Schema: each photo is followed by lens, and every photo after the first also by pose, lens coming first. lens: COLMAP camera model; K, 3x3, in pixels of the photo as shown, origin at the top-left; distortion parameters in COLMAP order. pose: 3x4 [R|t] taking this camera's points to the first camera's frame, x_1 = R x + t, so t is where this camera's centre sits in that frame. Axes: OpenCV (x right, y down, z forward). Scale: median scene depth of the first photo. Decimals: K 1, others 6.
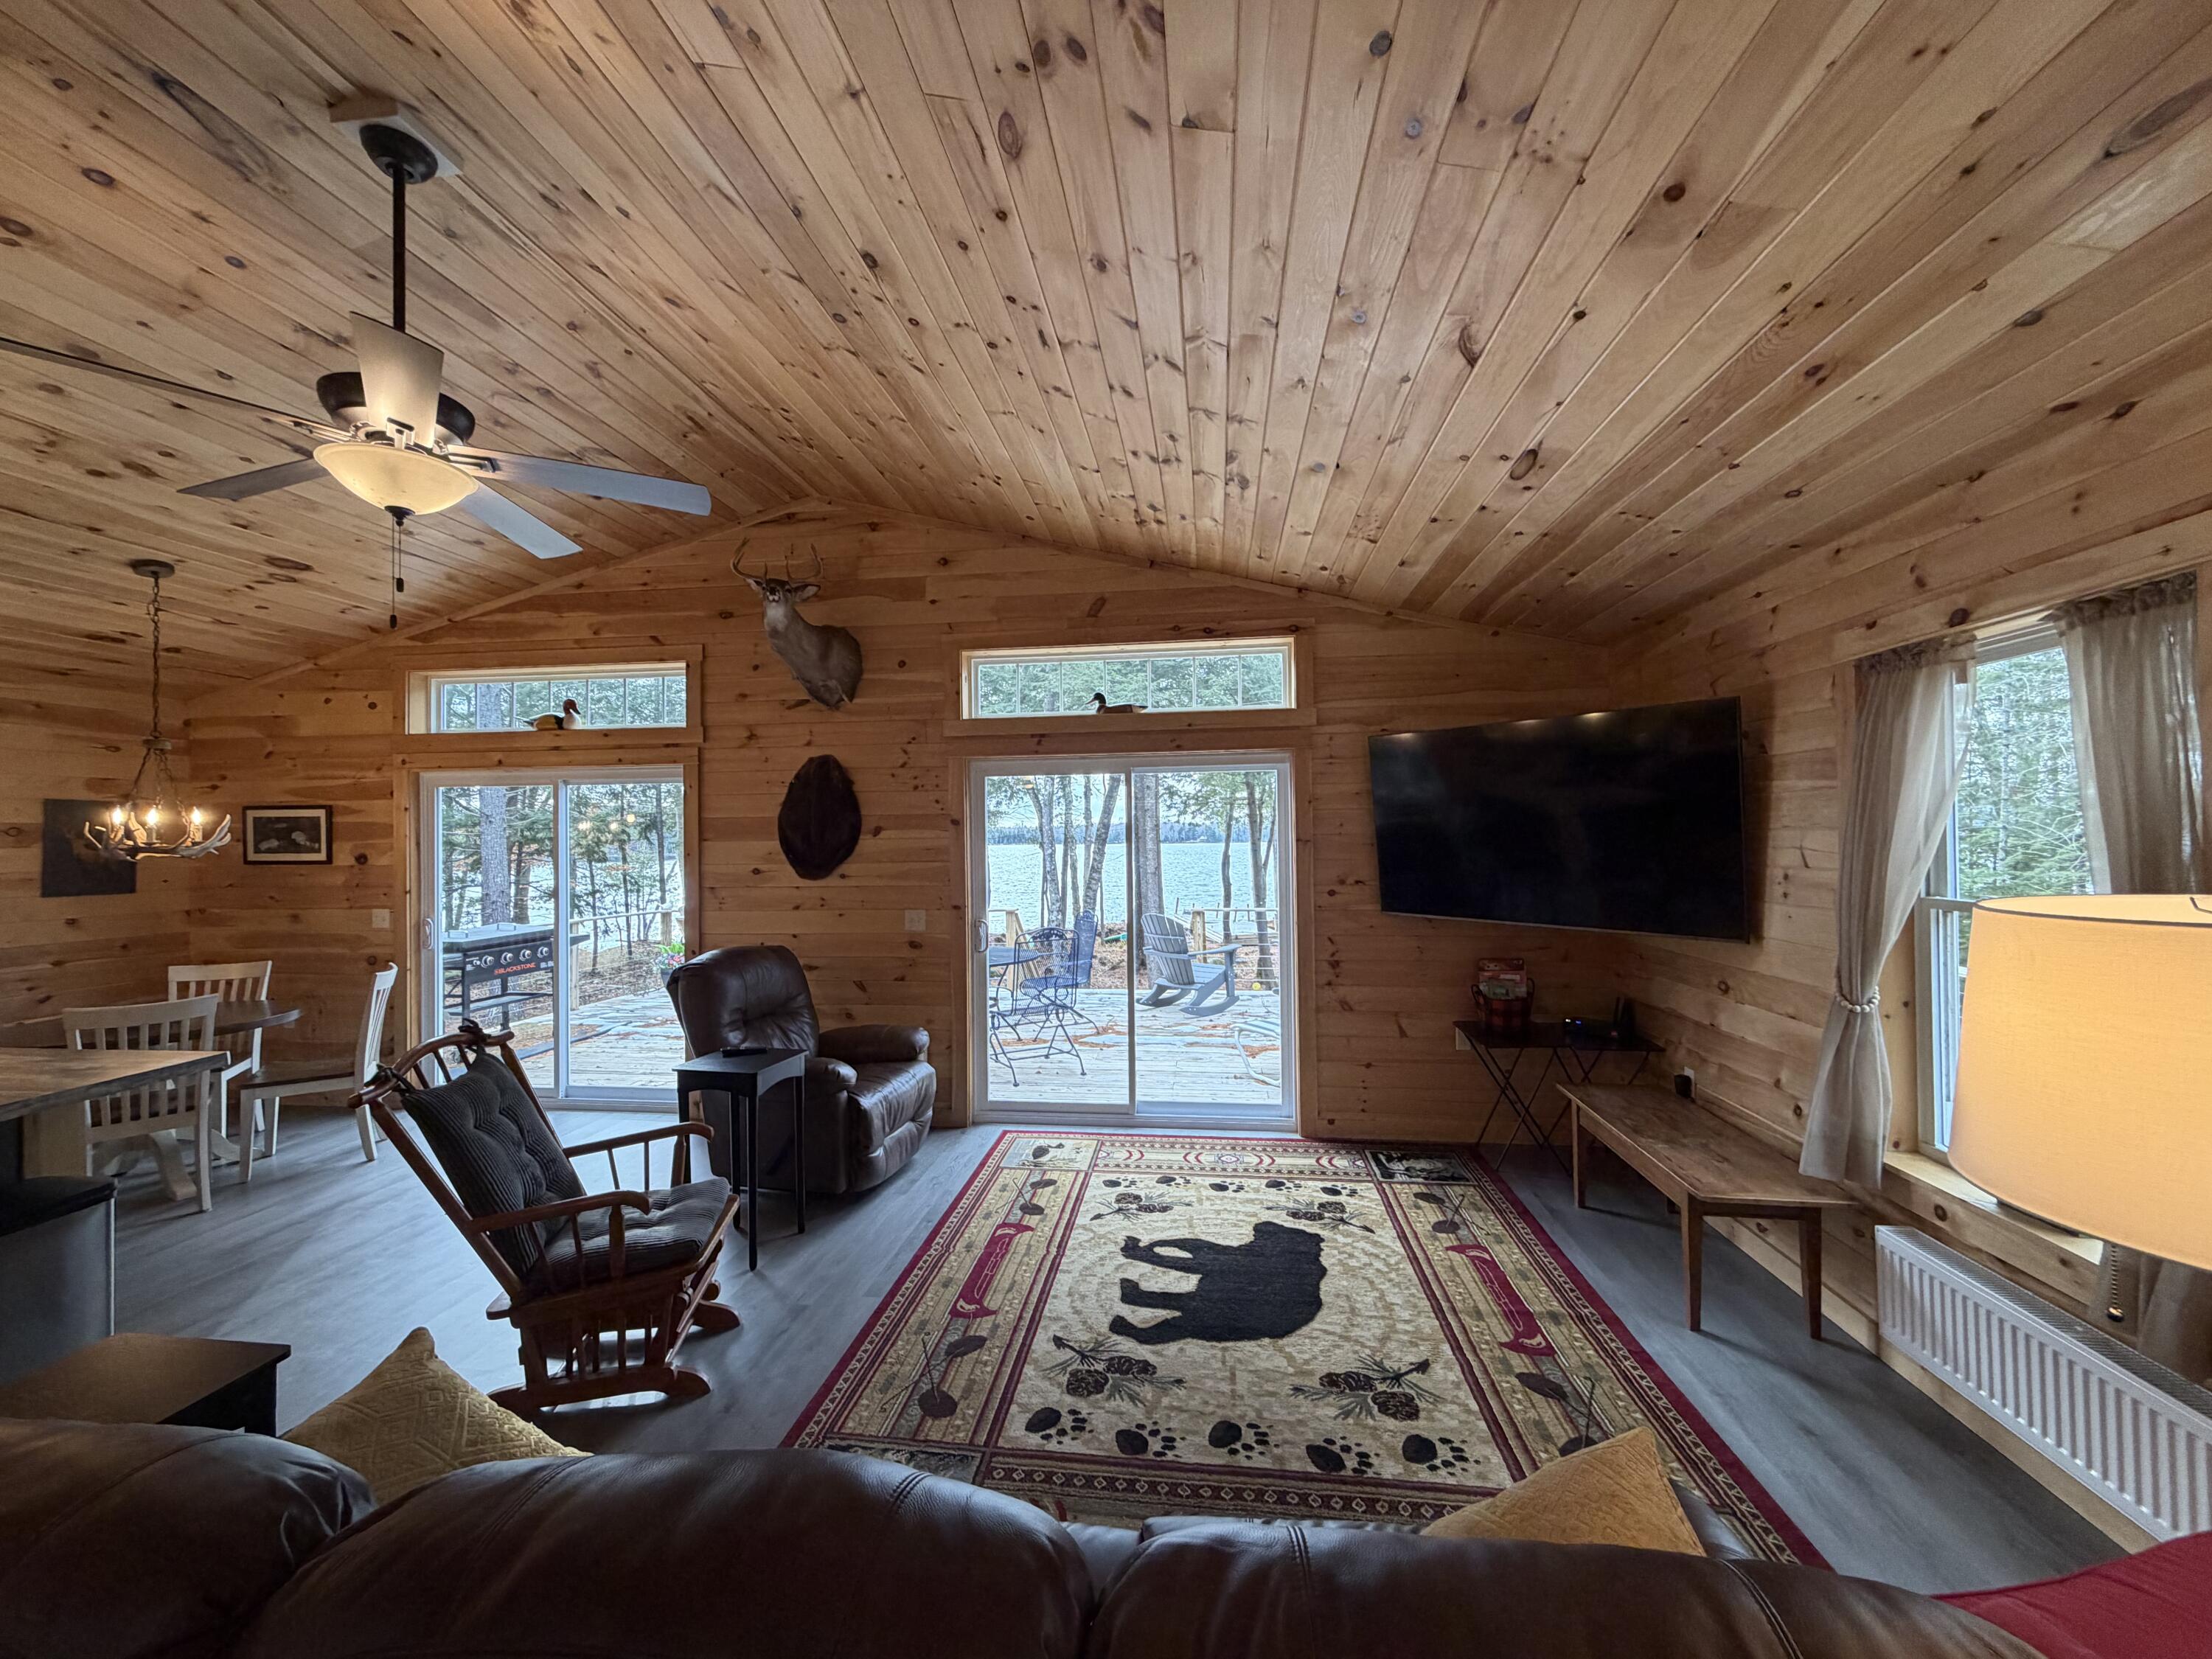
lens RADIAL K [[873.9, 0, 1101.8], [0, 873.9, 832.2], [0, 0, 1]] dist [0.001091, -0.000603]
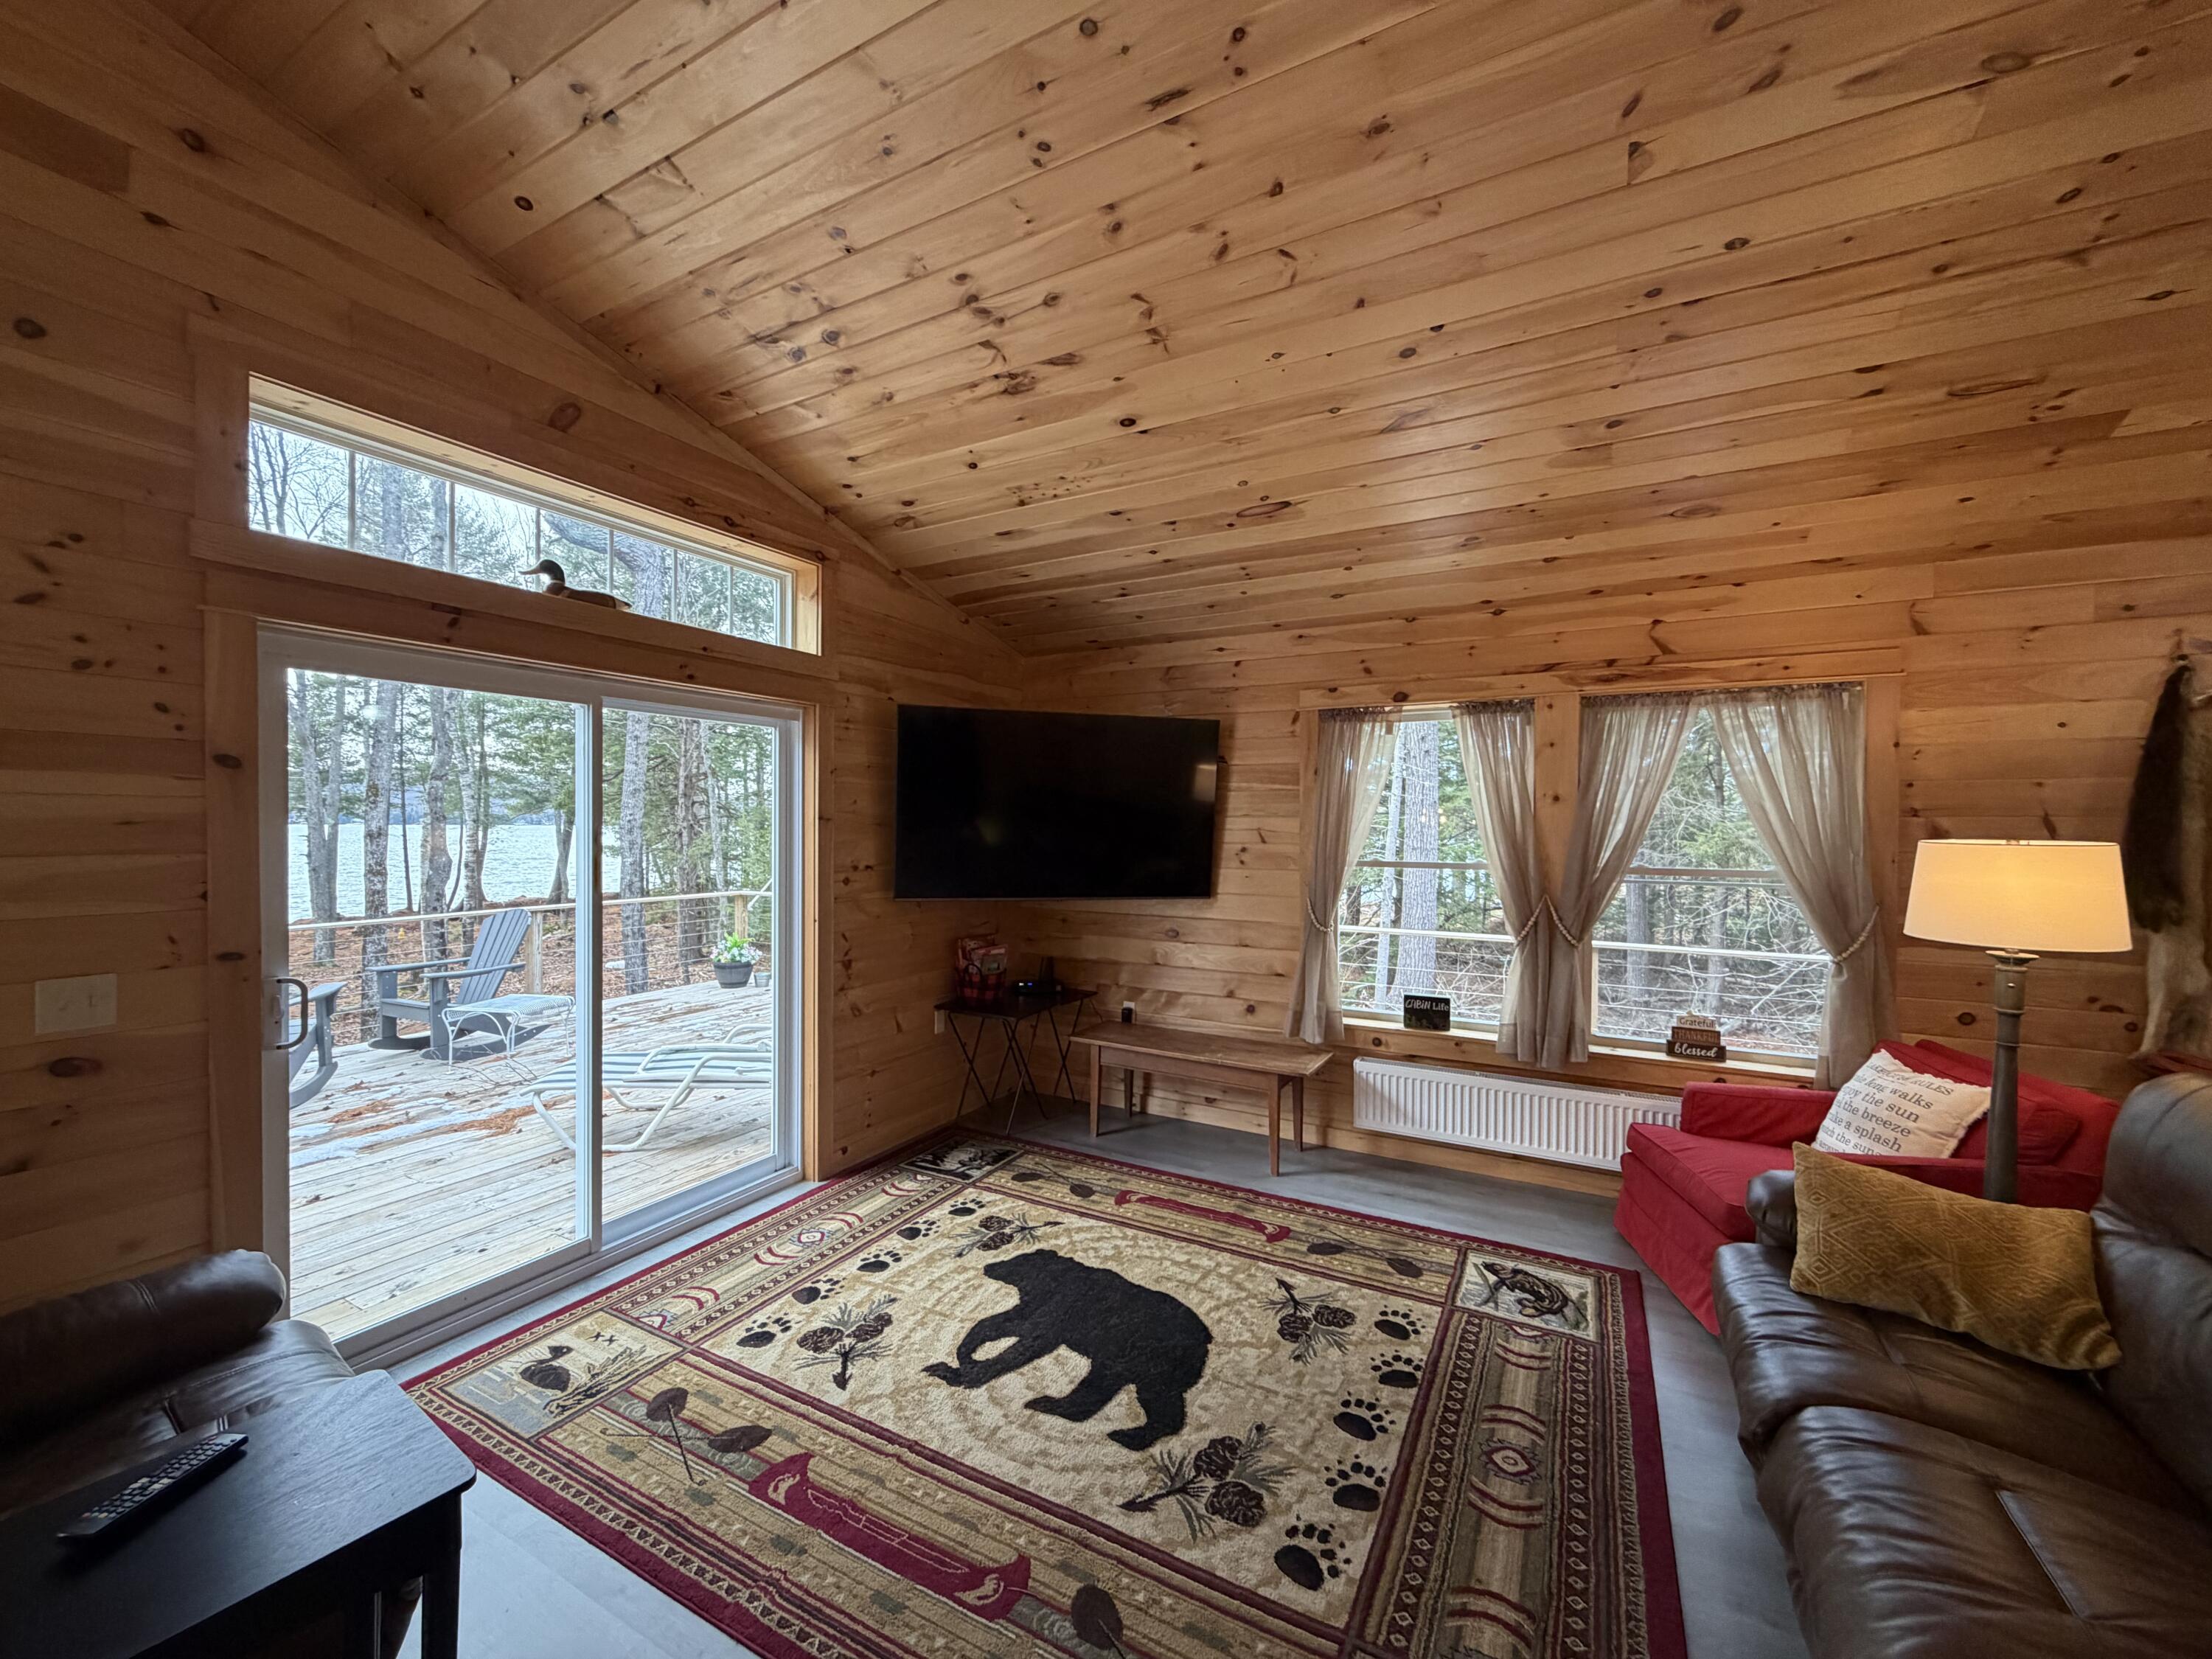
lens RADIAL K [[873.9, 0, 1101.8], [0, 873.9, 832.2], [0, 0, 1]] dist [0.001091, -0.000603]
pose [[0.366719, 0.005584, 0.930315, -0.439902], [-0.017327, 0.999850, 0.000829, 0.017052], [-0.930170, -0.016424, 0.366760, 0.463936]]
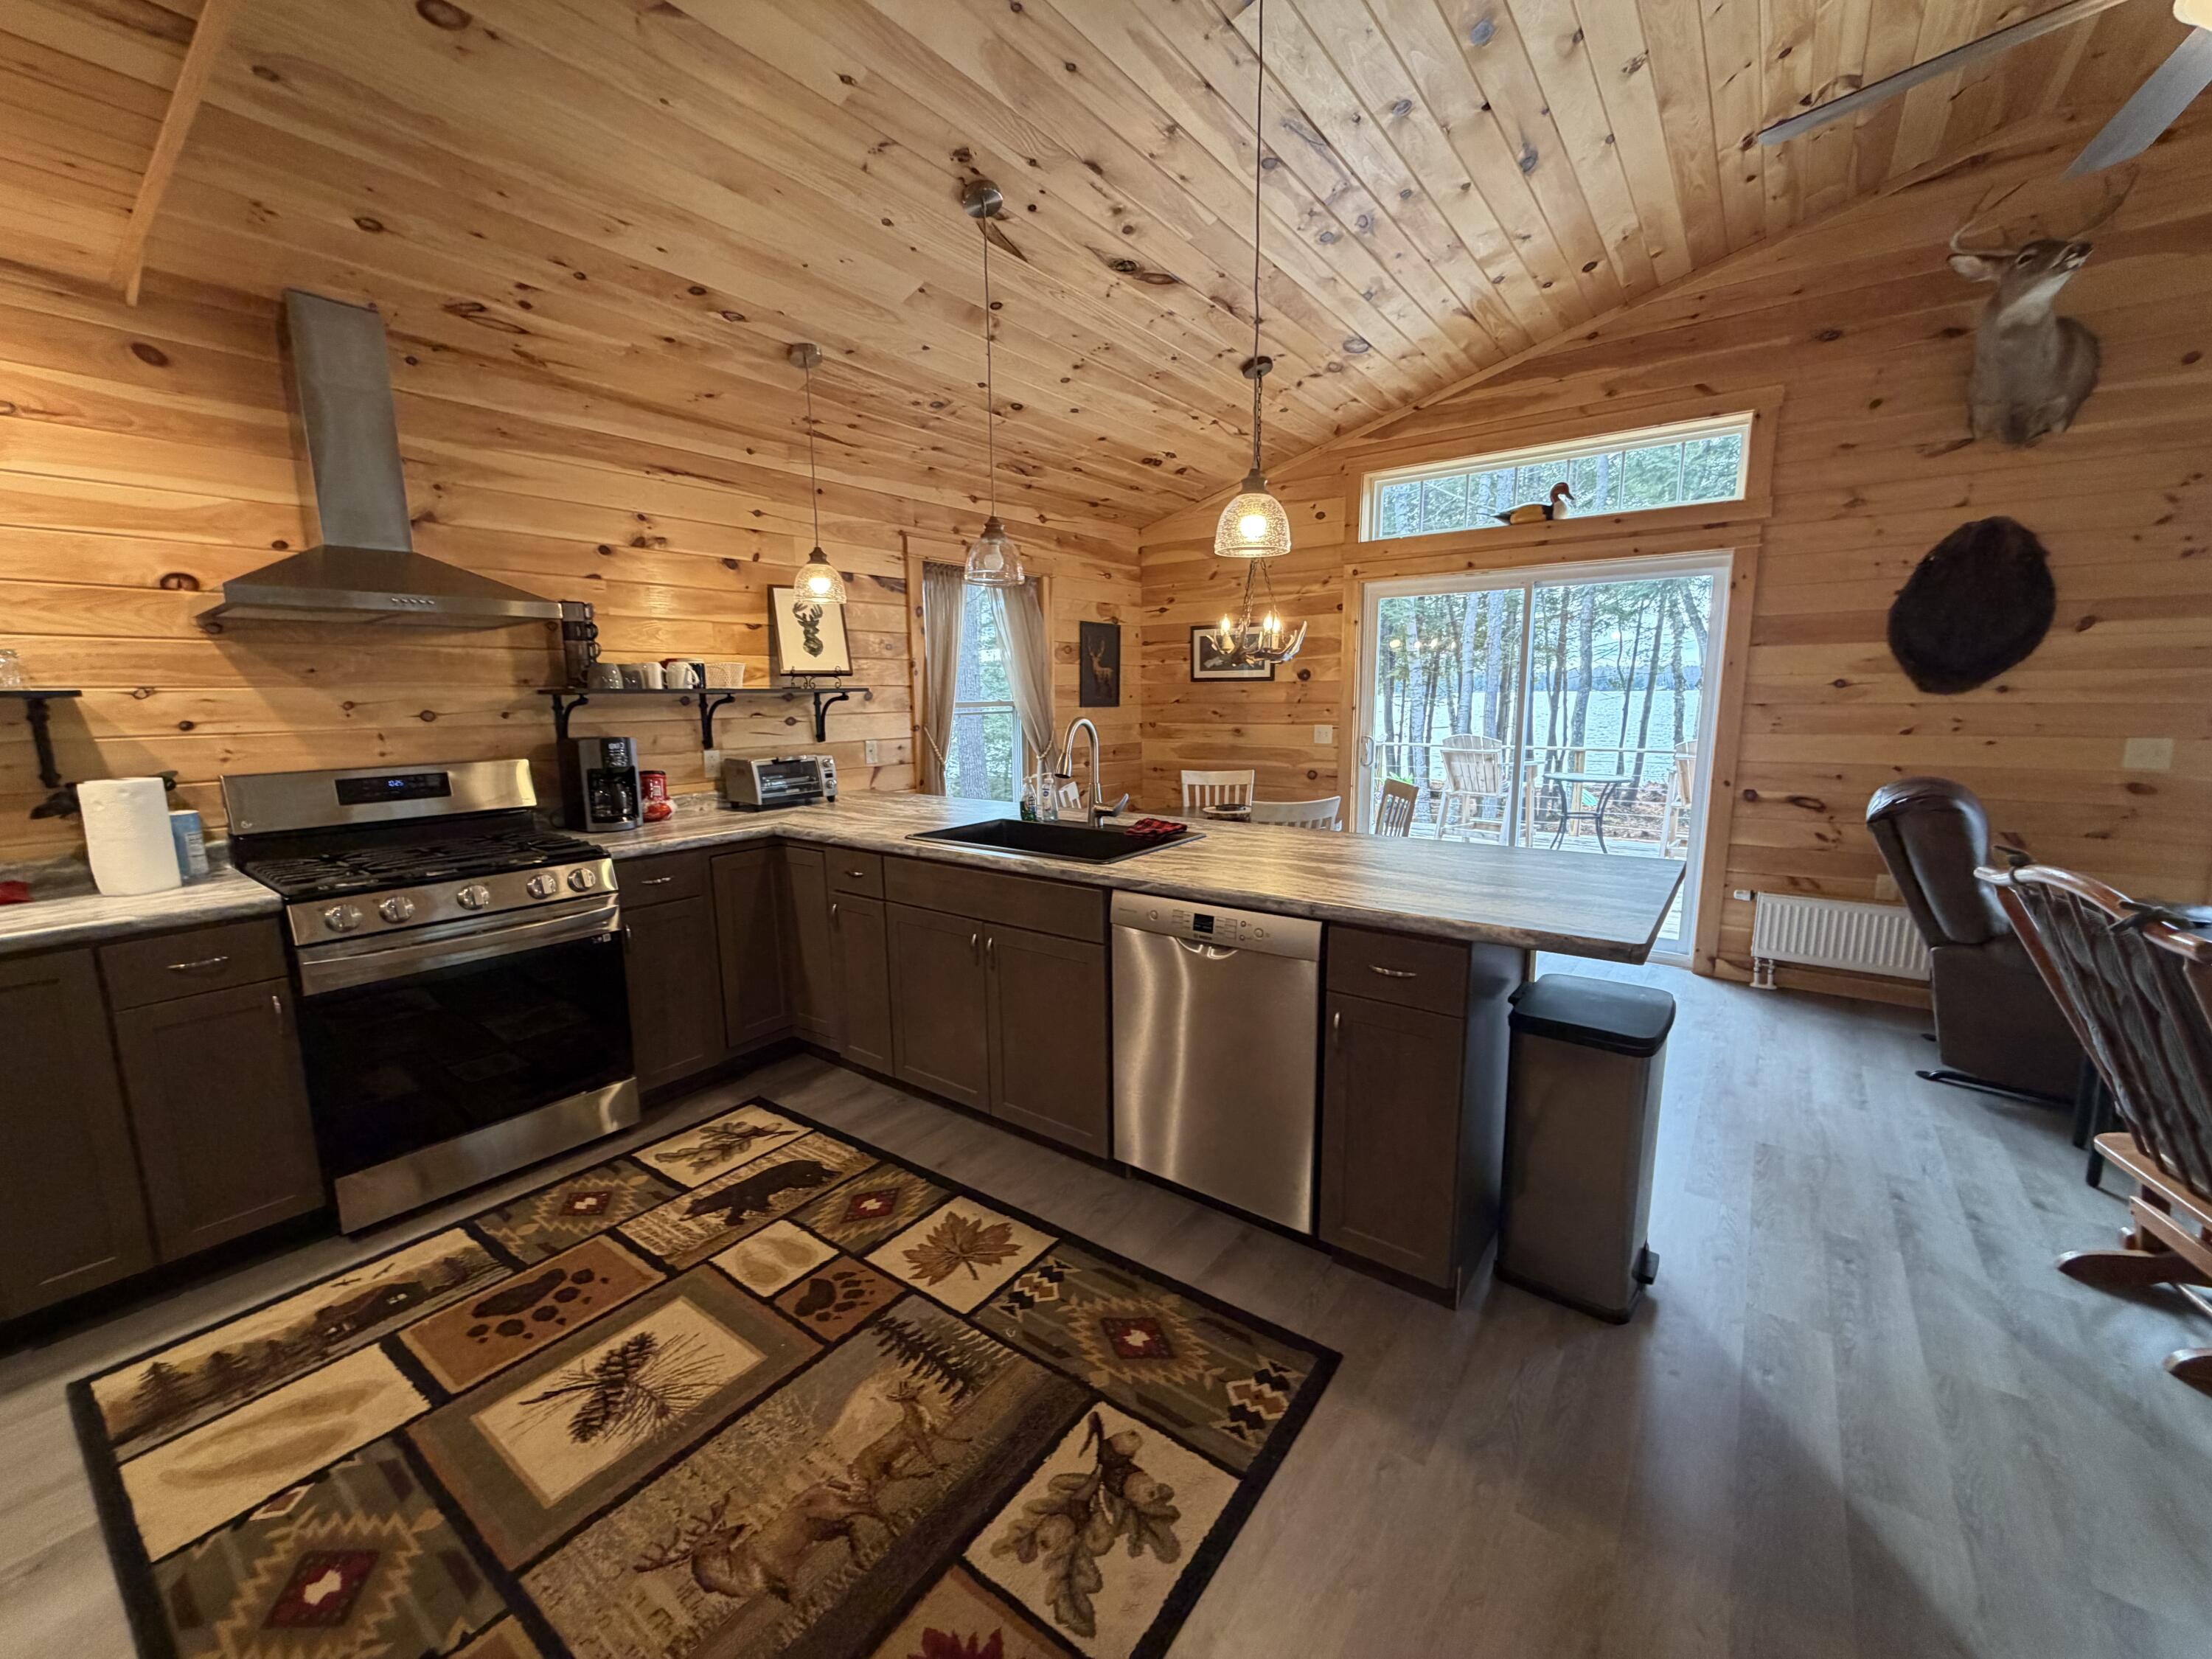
lens RADIAL K [[876.4, 0, 1106.0], [0, 876.4, 829.5], [0, 0, 1]] dist [0.002244, -0.000378]
pose [[0.868481, 0.077757, -0.489585, -0.627725], [0.006327, 0.985802, 0.167790, 0.041450], [0.495681, -0.148820, 0.855659, -0.011403]]
